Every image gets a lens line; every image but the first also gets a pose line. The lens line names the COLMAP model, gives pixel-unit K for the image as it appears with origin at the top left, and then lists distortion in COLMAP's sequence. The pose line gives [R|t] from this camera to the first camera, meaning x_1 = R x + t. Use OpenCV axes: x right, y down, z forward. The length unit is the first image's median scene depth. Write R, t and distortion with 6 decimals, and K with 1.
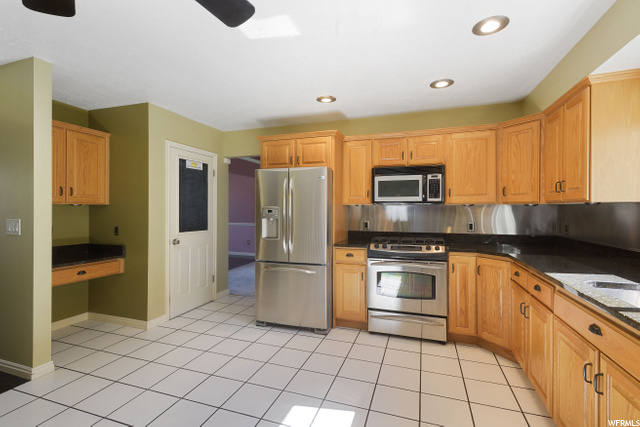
lens RADIAL K [[300.0, 0, 321.1], [0, 300.0, 206.5], [0, 0, 1]] dist [0.002049, 0.000325]
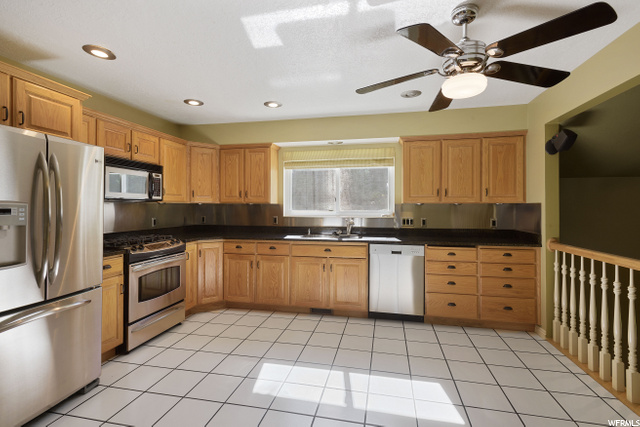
lens RADIAL K [[300.0, 0, 321.1], [0, 300.0, 206.5], [0, 0, 1]] dist [0.002049, 0.000325]
pose [[-0.126349, 0.003409, 0.991980, -0.781894], [-0.008860, 0.999950, -0.004565, 0.008094], [-0.991946, -0.009366, -0.126312, 0.597699]]
